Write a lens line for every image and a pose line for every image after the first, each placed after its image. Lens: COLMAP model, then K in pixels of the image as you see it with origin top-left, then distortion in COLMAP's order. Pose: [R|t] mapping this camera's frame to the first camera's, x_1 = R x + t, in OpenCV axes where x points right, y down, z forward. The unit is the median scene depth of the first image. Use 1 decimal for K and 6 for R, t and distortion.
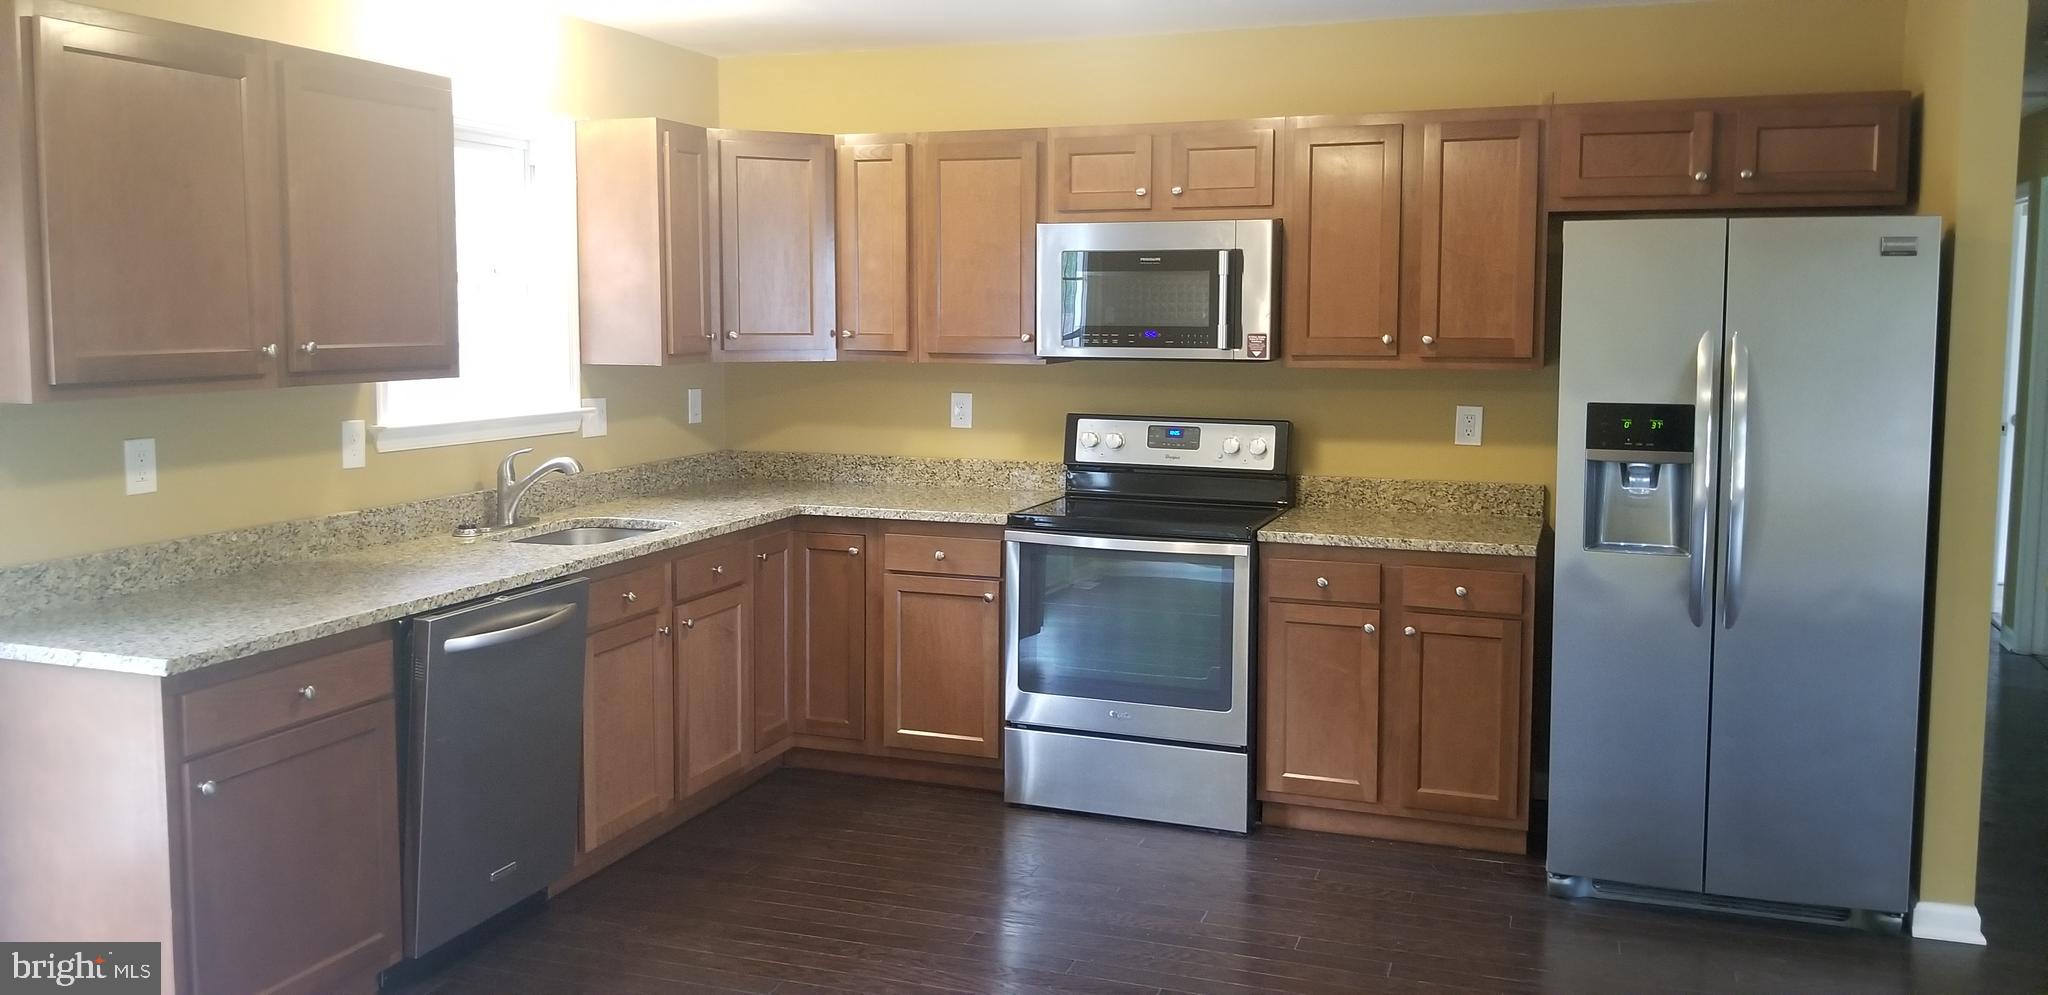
lens RADIAL K [[1597.2, 0, 1026.6], [0, 1597.2, 434.5], [0, 0, 1]] dist [0.081026, -0.146918]
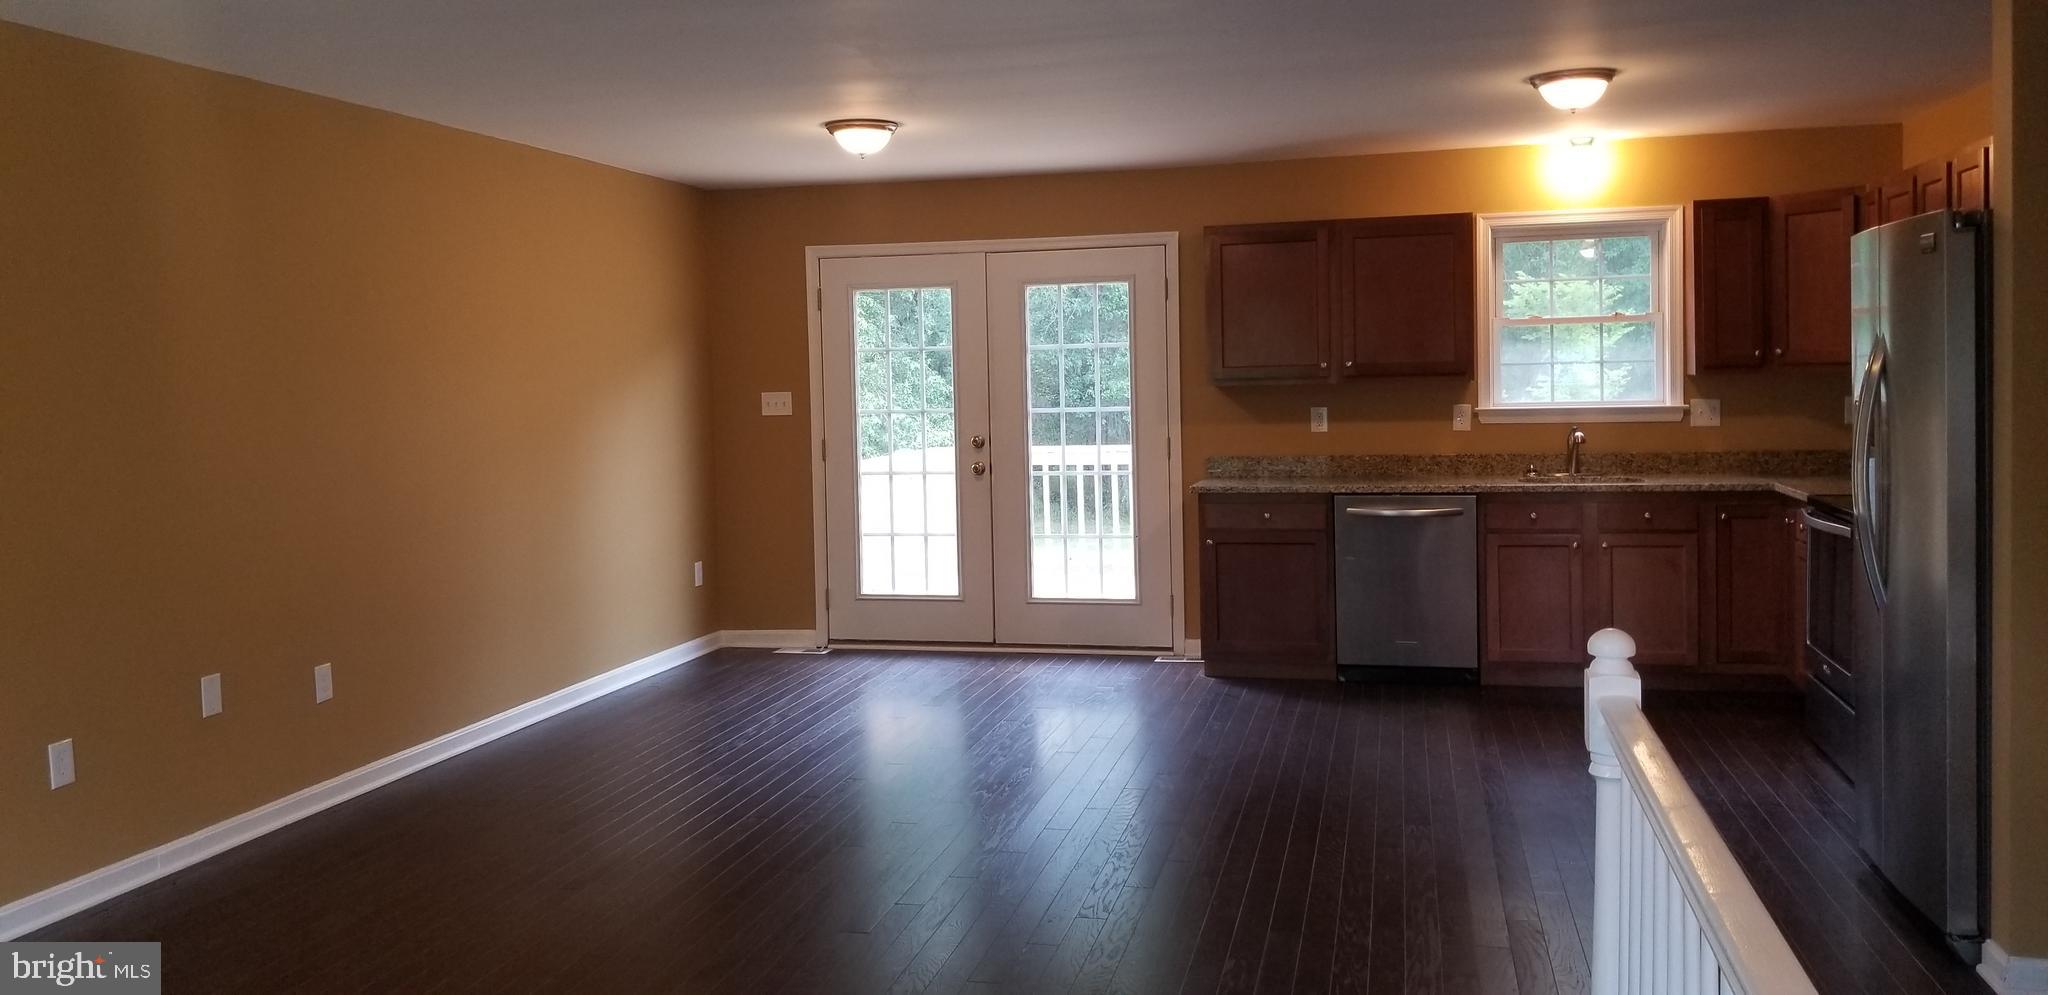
lens RADIAL K [[1610.0, 0, 1014.3], [0, 1610.0, 448.9], [0, 0, 1]] dist [0.082972, -0.147488]
pose [[0.098511, 0.040708, -0.994303, 1.233383], [-0.053812, 0.997919, 0.035524, 0.003181], [0.993680, 0.050006, 0.100496, 0.290431]]
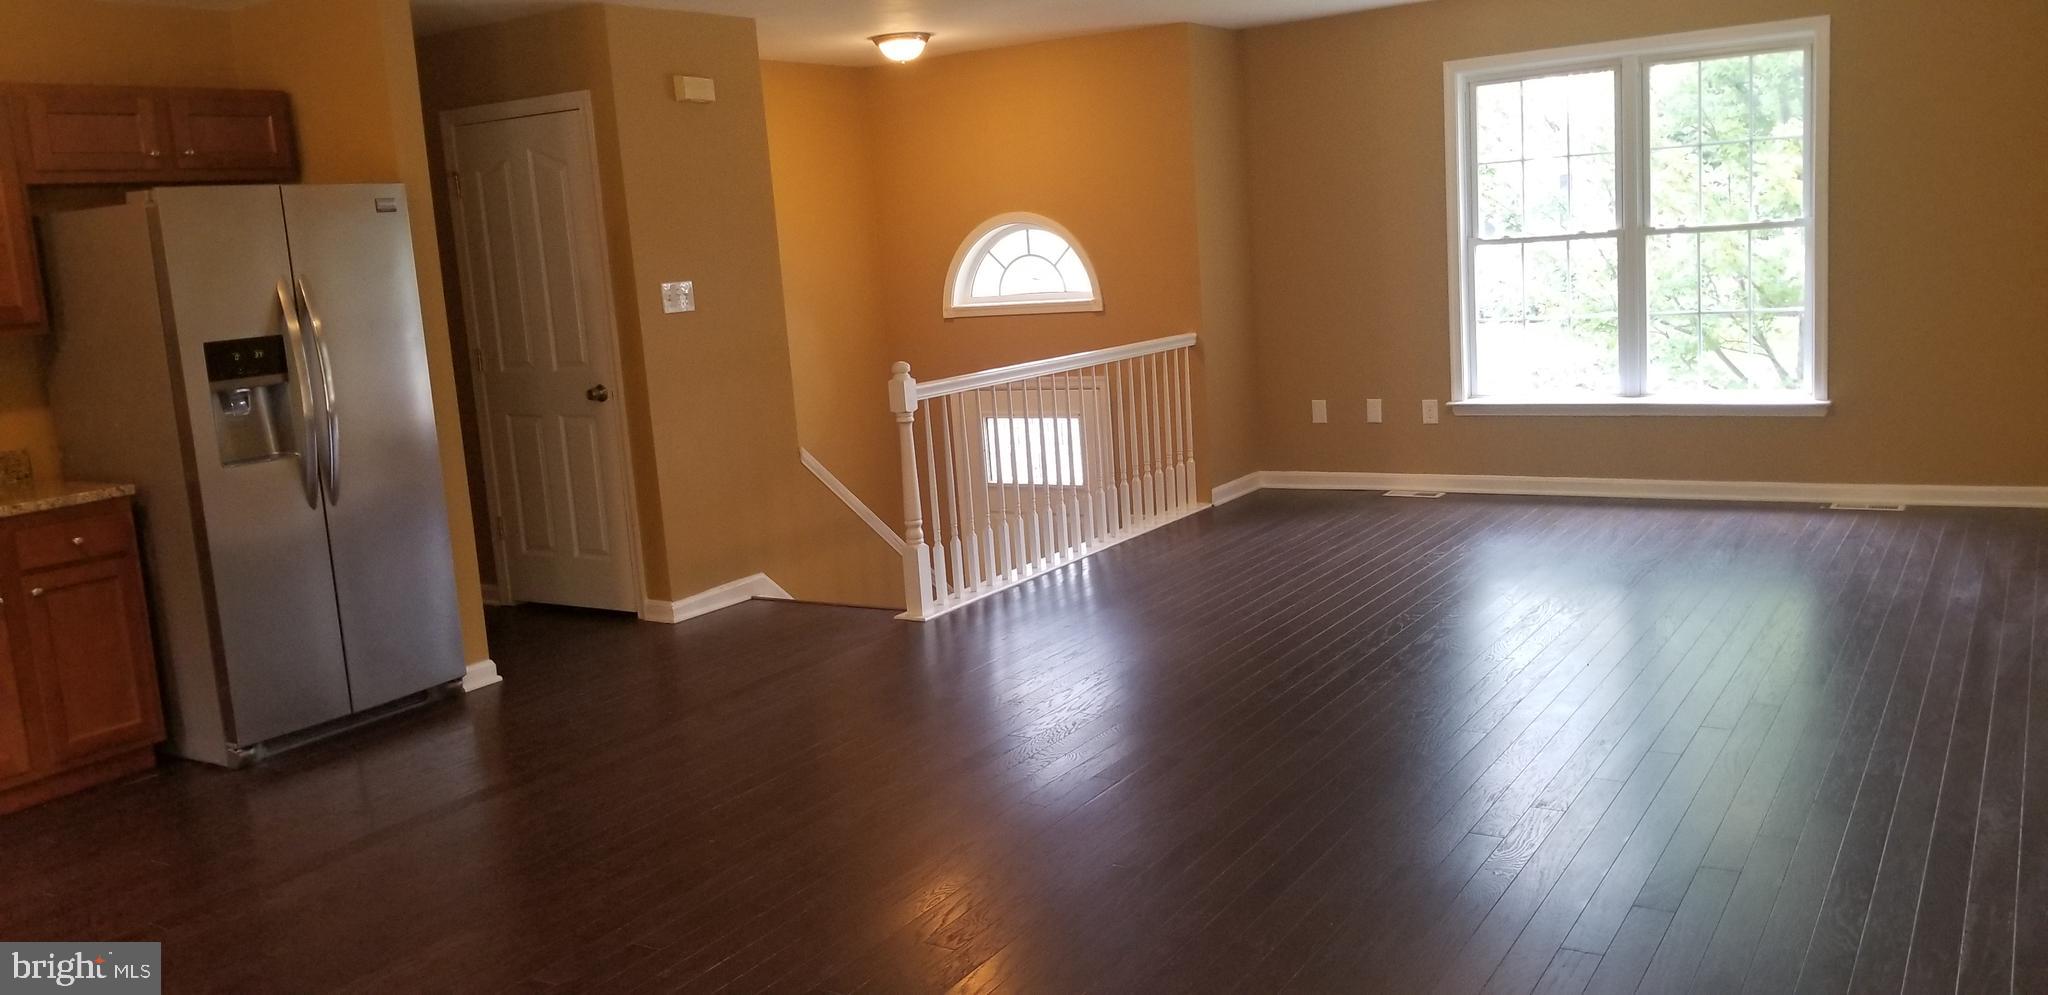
lens RADIAL K [[1617.8, 0, 1071.5], [0, 1617.8, 477.7], [0, 0, 1]] dist [0.084685, -0.151041]
pose [[0.201764, -0.165695, 0.965317, -0.613108], [0.149830, 0.979207, 0.136762, 0.007211], [-0.967906, 0.117040, 0.222395, 0.120161]]
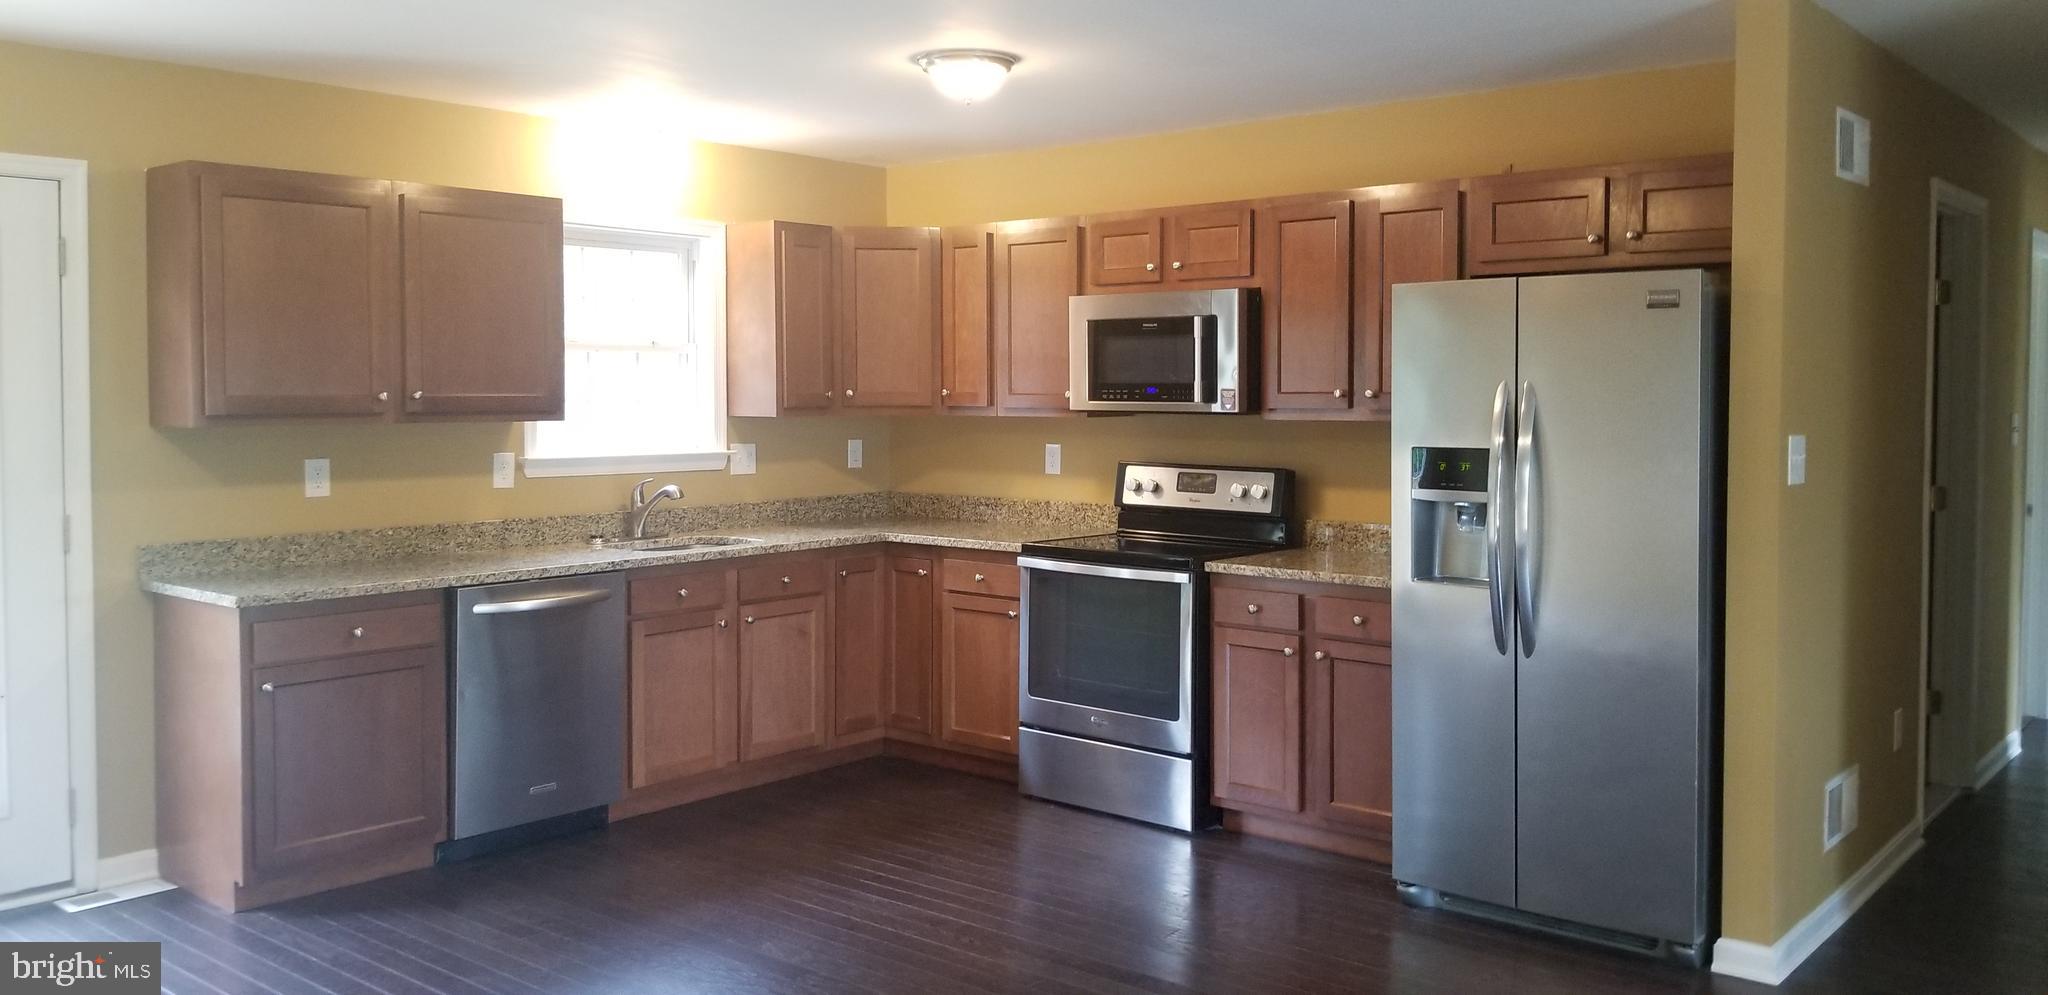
lens RADIAL K [[1592.1, 0, 1068.6], [0, 1592.1, 434.3], [0, 0, 1]] dist [0.082355, -0.161819]
pose [[0.941607, 0.006266, -0.336657, 0.439839], [-0.023257, 0.998649, -0.046461, 0.024930], [0.335911, 0.051578, 0.940480, -0.097677]]
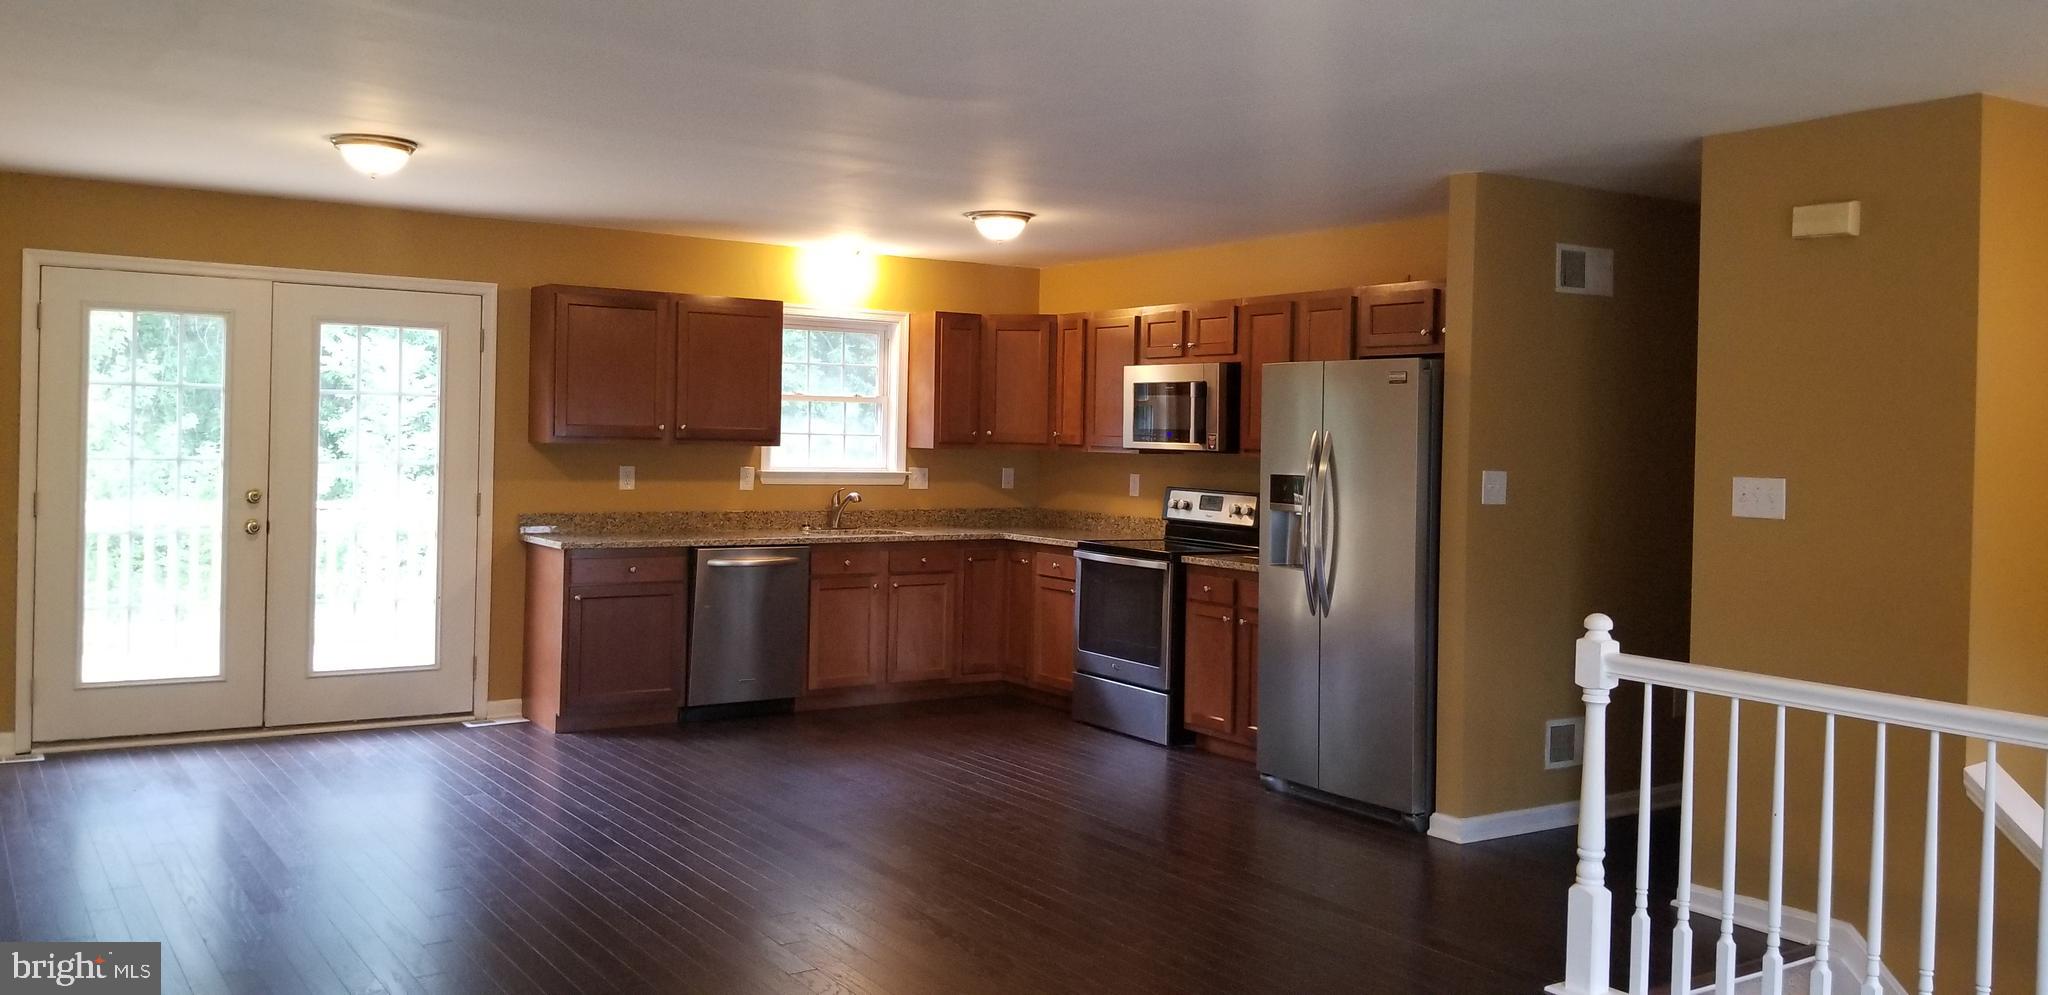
lens RADIAL K [[1597.2, 0, 1026.6], [0, 1597.2, 434.5], [0, 0, 1]] dist [0.081026, -0.146918]
pose [[0.807506, 0.014134, -0.589690, 0.977743], [-0.065261, 0.995716, -0.065500, 0.055247], [0.586238, 0.091375, 0.804969, -0.397121]]
